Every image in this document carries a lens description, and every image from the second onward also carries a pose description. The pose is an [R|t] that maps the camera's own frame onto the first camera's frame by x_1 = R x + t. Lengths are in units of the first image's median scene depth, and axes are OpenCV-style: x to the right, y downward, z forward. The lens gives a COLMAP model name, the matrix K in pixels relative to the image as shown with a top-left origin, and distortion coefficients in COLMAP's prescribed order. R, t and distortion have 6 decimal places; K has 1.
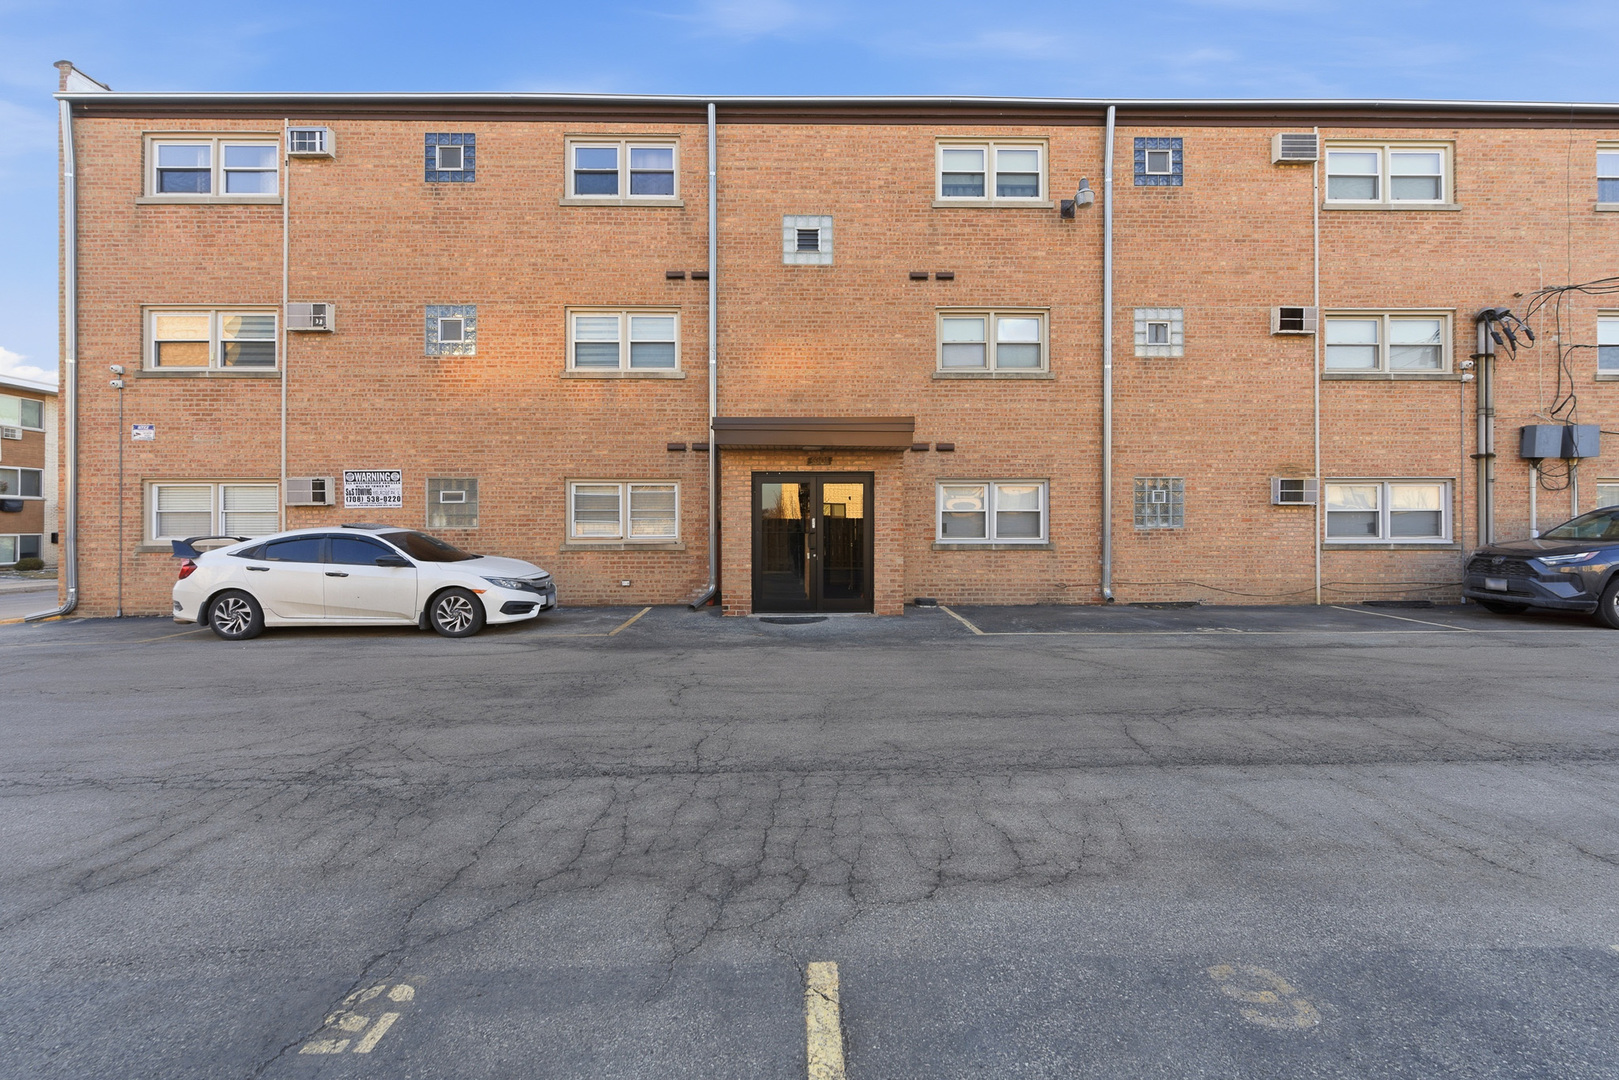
lens RADIAL K [[742.4, 0, 785.6], [0, 742.4, 525.2], [0, 0, 1]] dist [0.003250, -0.002575]
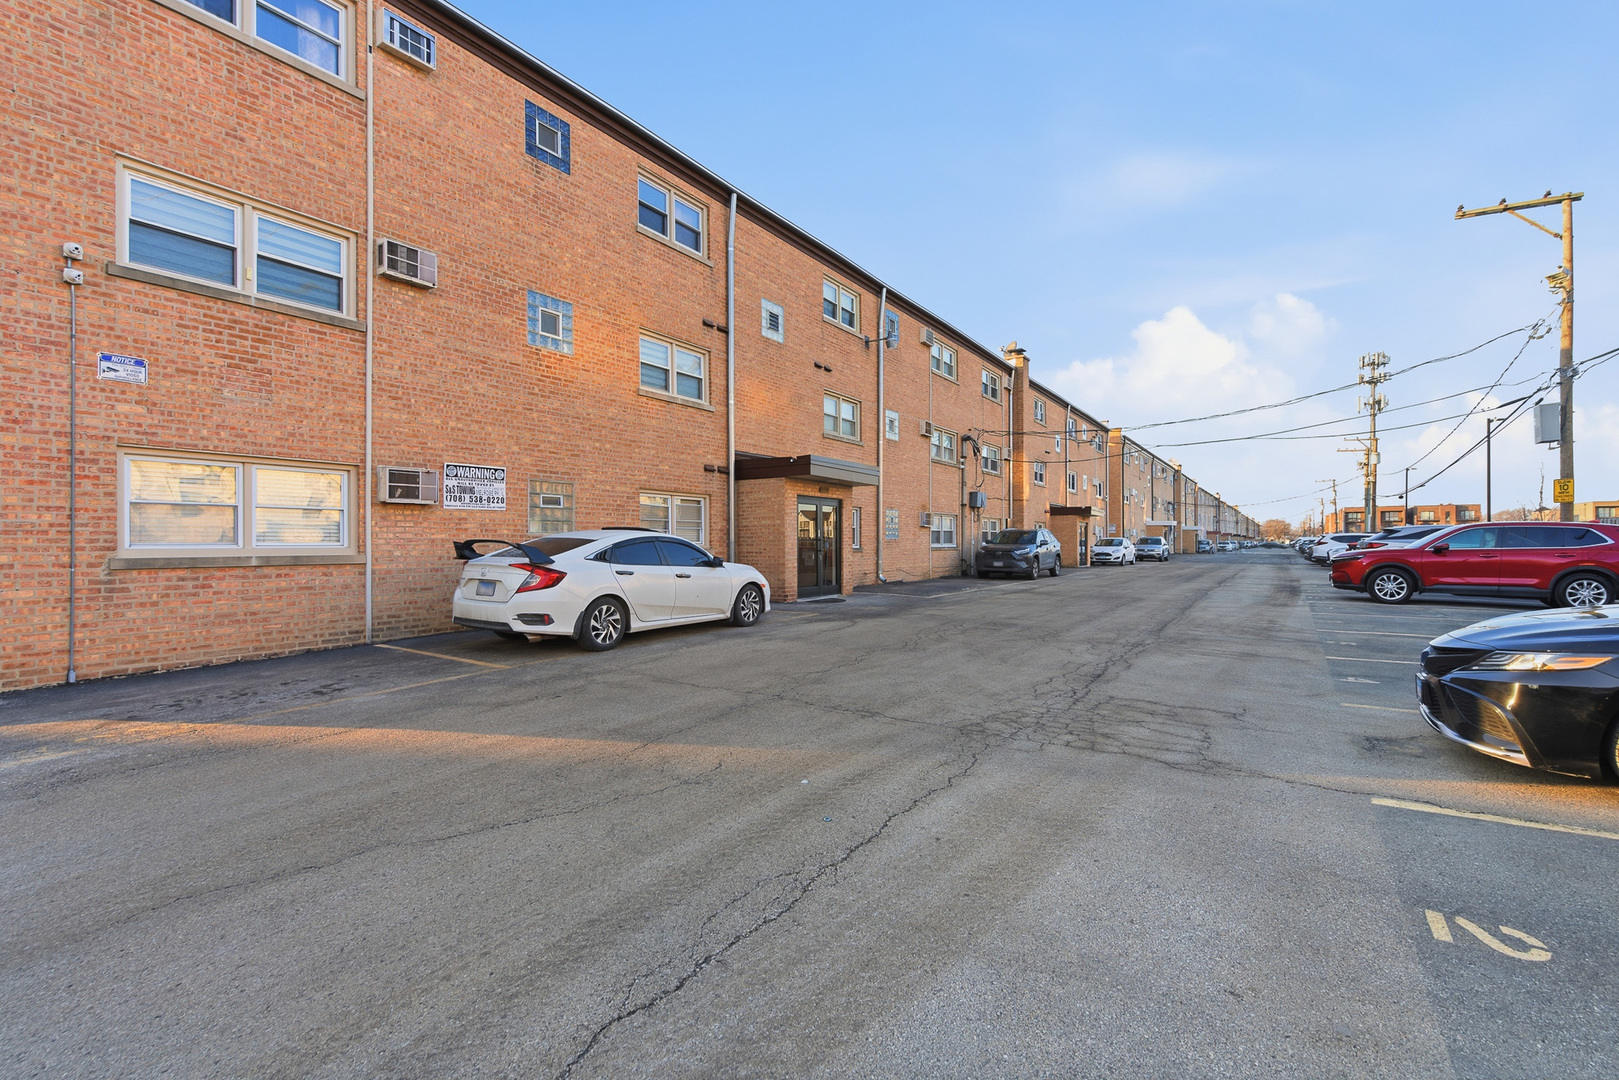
lens RADIAL K [[742.4, 0, 773.0], [0, 742.4, 547.8], [0, 0, 1]] dist [0.003250, -0.002575]
pose [[0.576460, -0.004022, 0.817116, -1.062894], [0.003008, 0.999992, 0.002800, 0.019365], [-0.817120, 0.000844, 0.576467, 0.231247]]
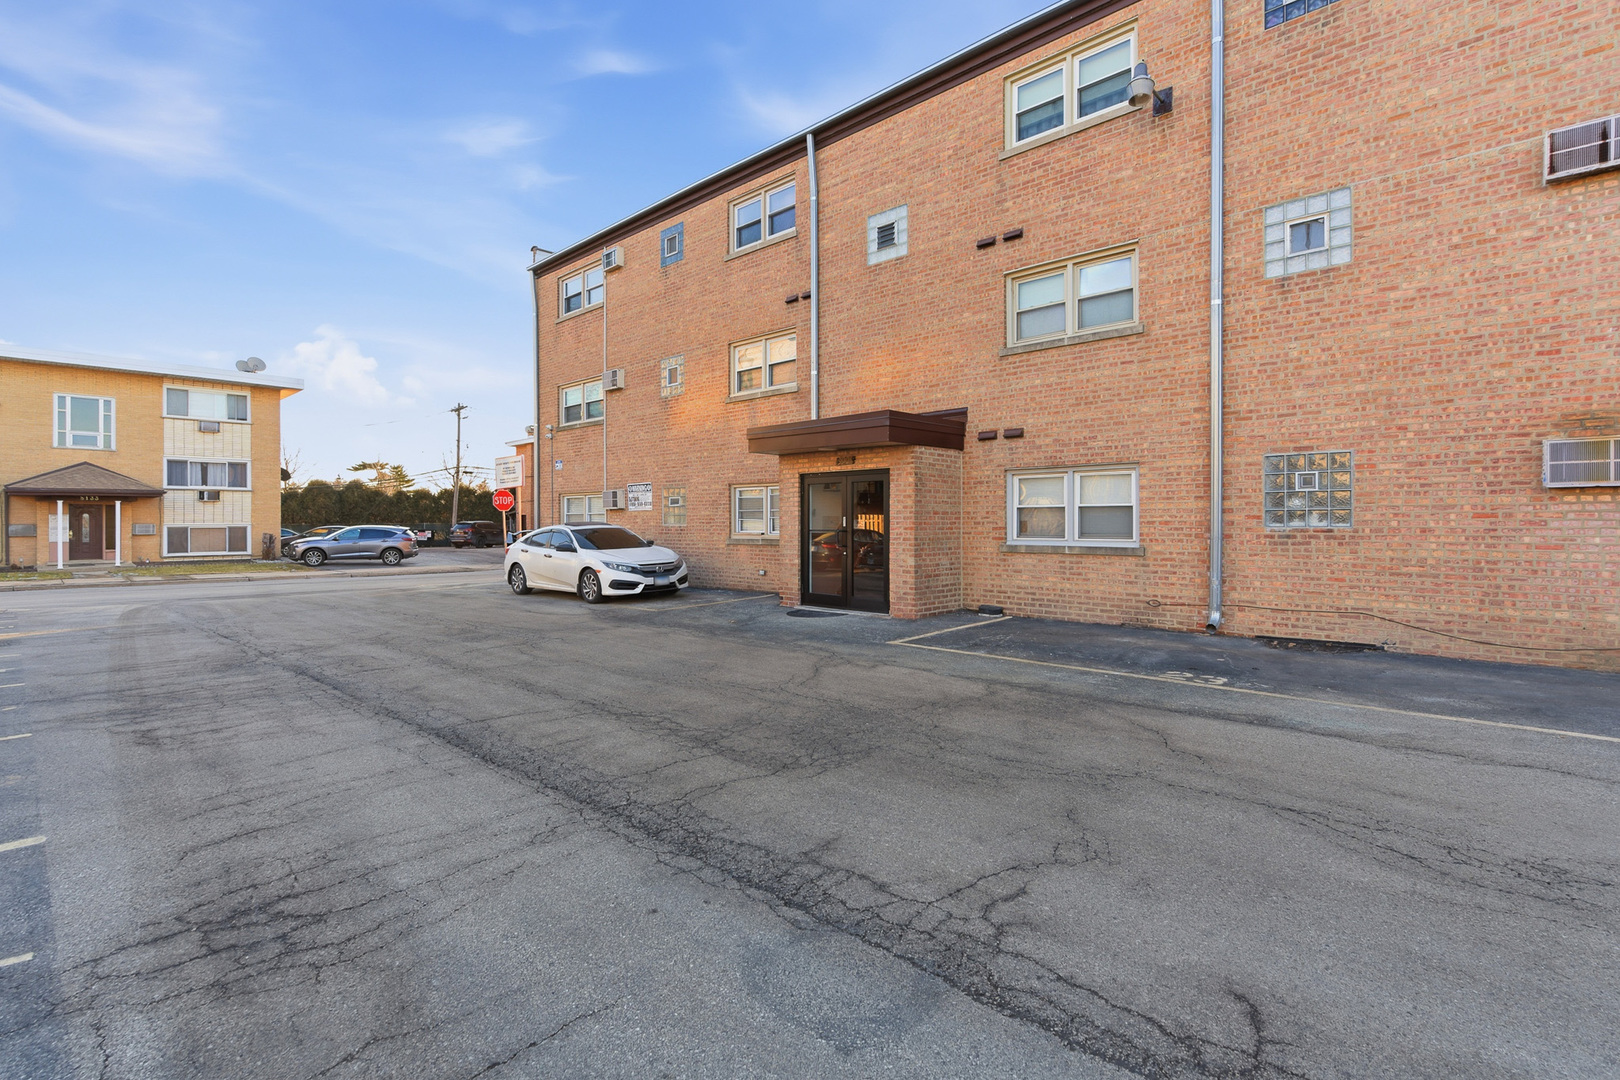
lens RADIAL K [[742.8, 0, 796.5], [0, 742.8, 525.0], [0, 0, 1]] dist [0.003250, -0.002575]
pose [[0.718733, 0.003018, -0.695280, 0.634698], [0.003552, 0.999962, 0.008012, -0.005902], [0.695277, -0.008228, 0.718695, 0.199694]]
